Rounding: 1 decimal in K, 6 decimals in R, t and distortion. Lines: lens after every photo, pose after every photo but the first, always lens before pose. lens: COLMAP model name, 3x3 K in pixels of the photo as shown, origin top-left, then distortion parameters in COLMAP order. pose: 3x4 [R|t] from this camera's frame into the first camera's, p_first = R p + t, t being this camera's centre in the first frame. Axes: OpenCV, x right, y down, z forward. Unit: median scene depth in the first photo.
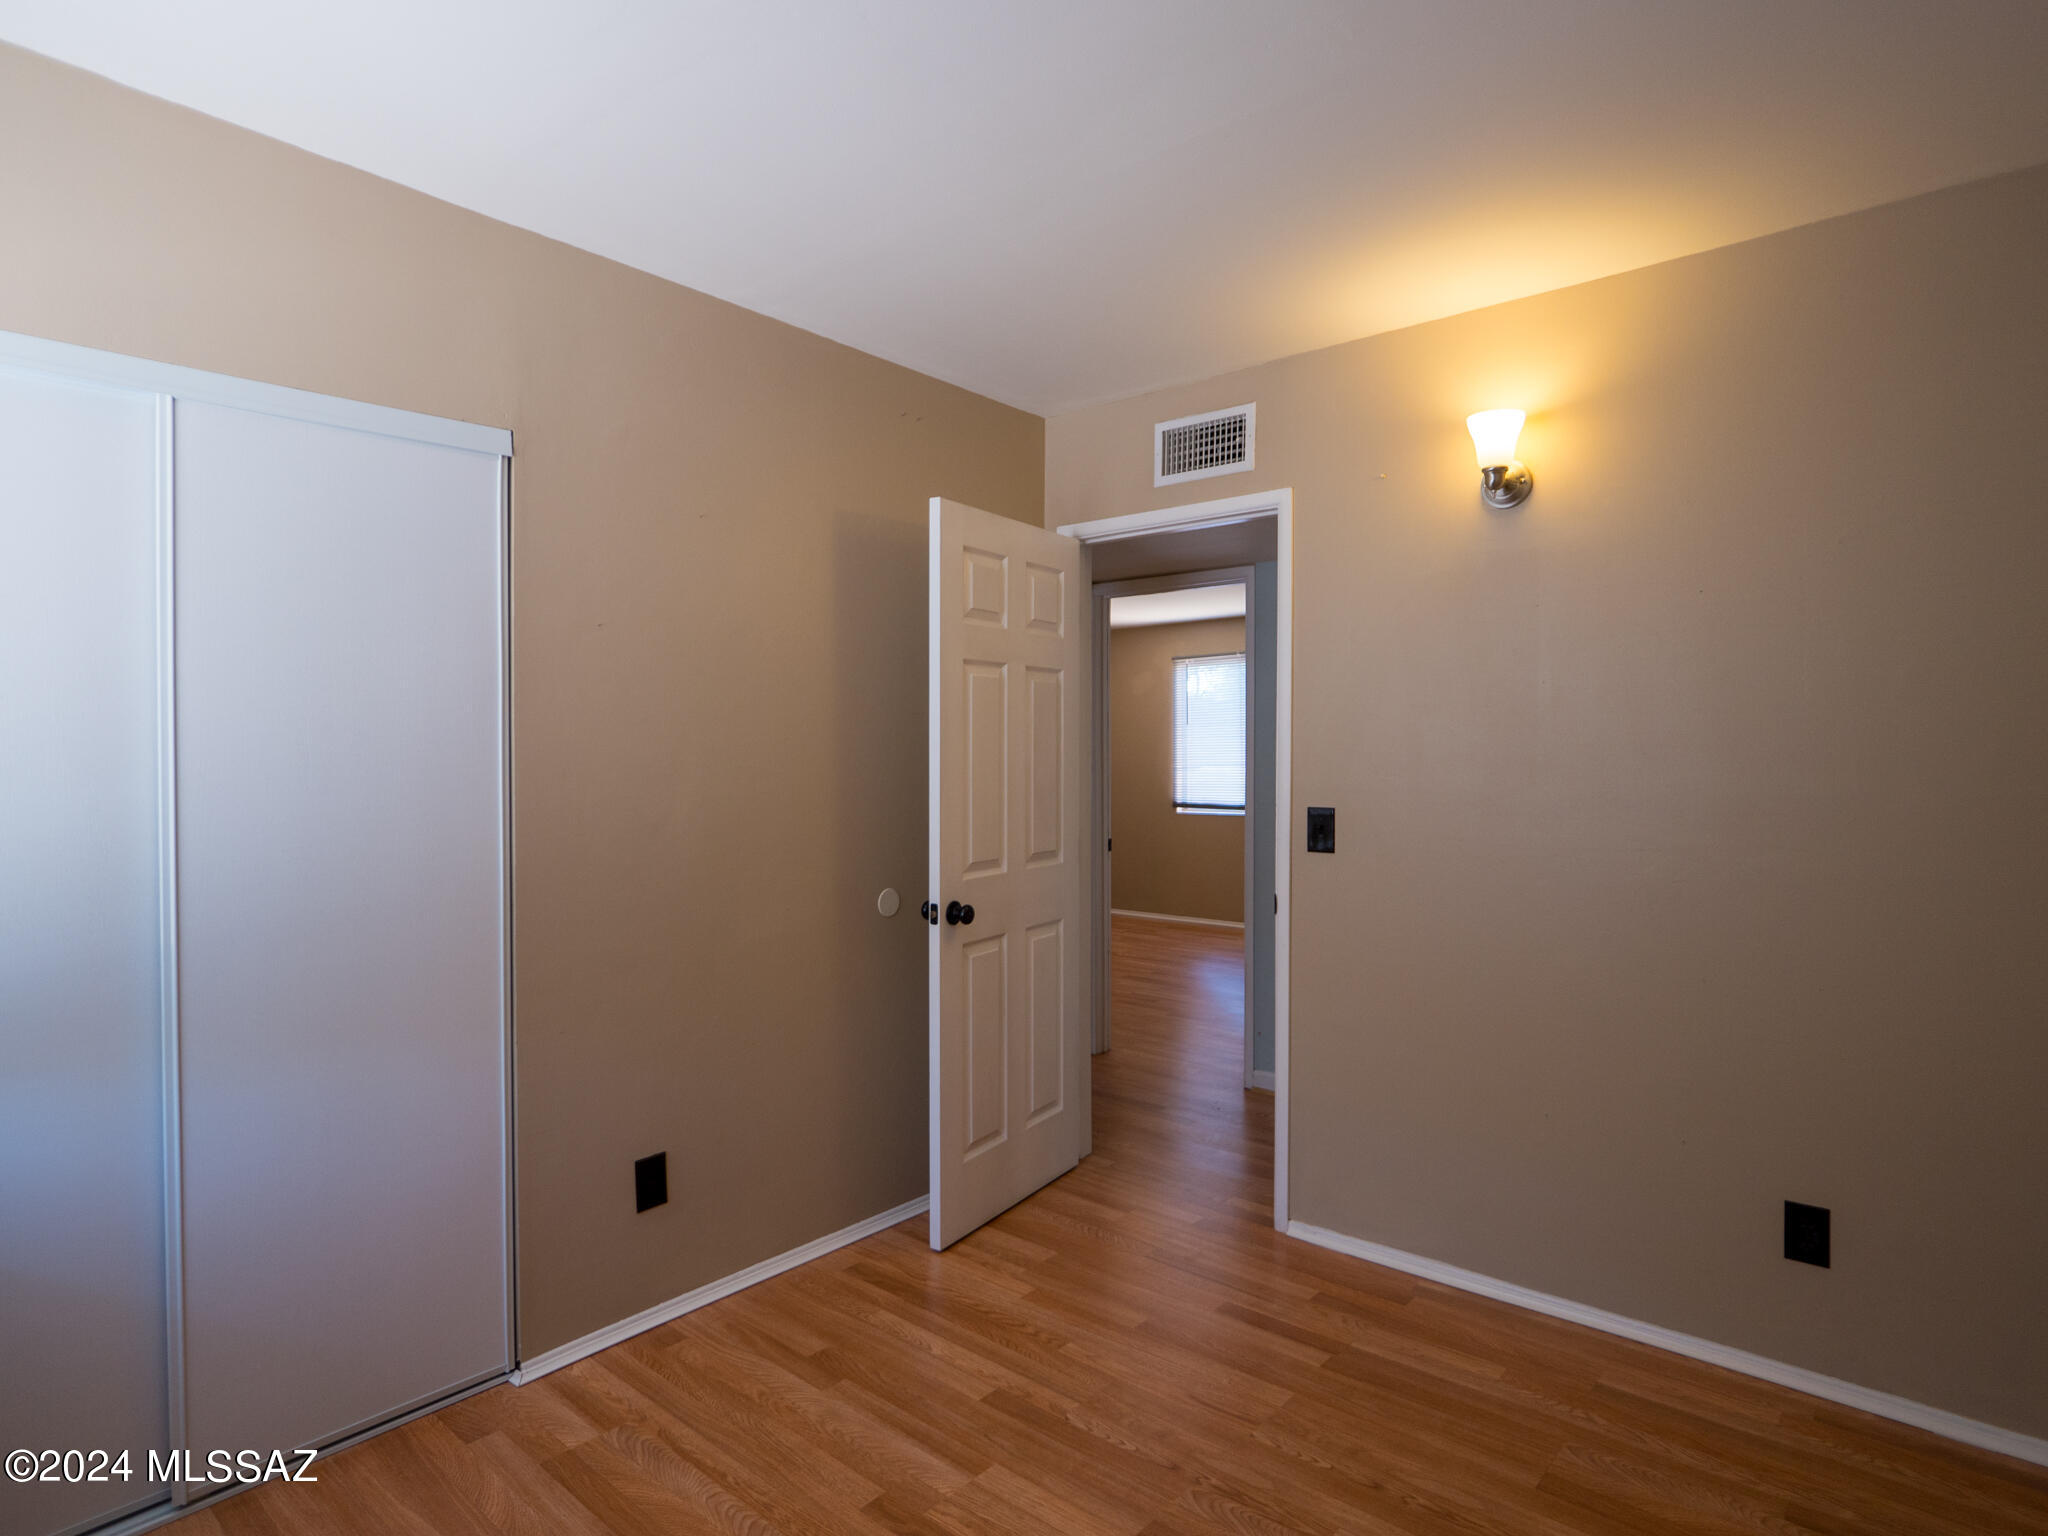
lens RADIAL K [[1119.0, 0, 1020.0], [0, 1119.0, 767.0], [0, 0, 1]] dist [-0.017894, 0.001537]
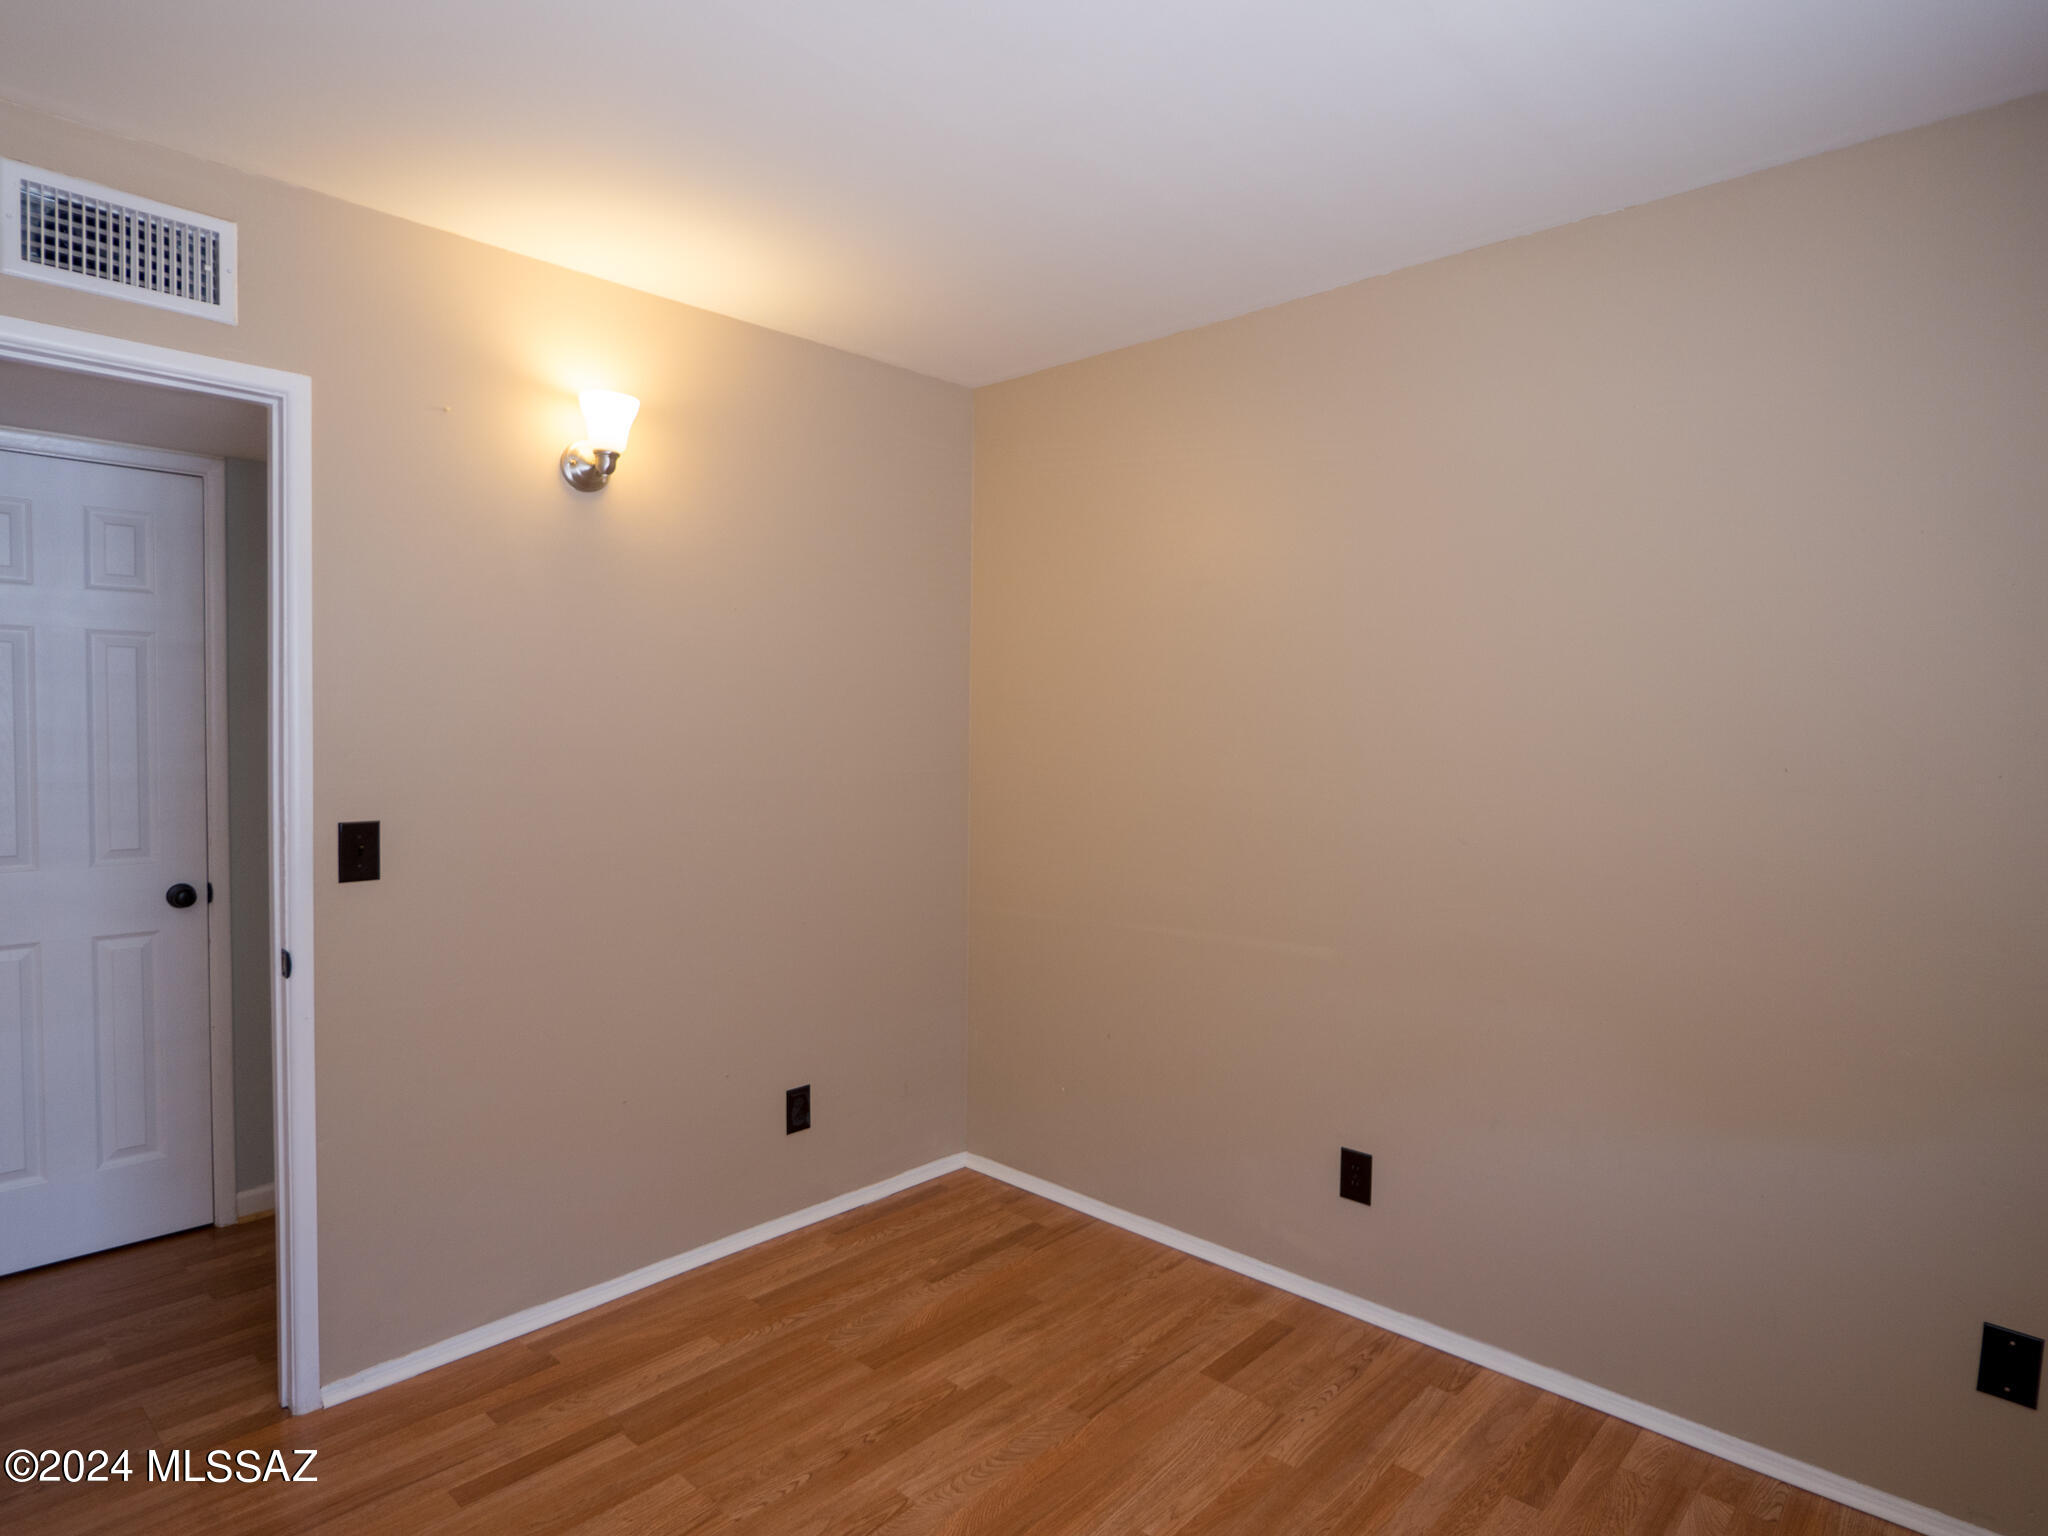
lens RADIAL K [[1140.3, 0, 1018.0], [0, 1140.3, 766.4], [0, 0, 1]] dist [-0.013906, -0.000579]
pose [[0.016849, -0.028174, 0.999461, -0.605144], [-0.004628, 0.999590, 0.028256, -0.030179], [-0.999847, -0.005101, 0.016712, 0.673163]]
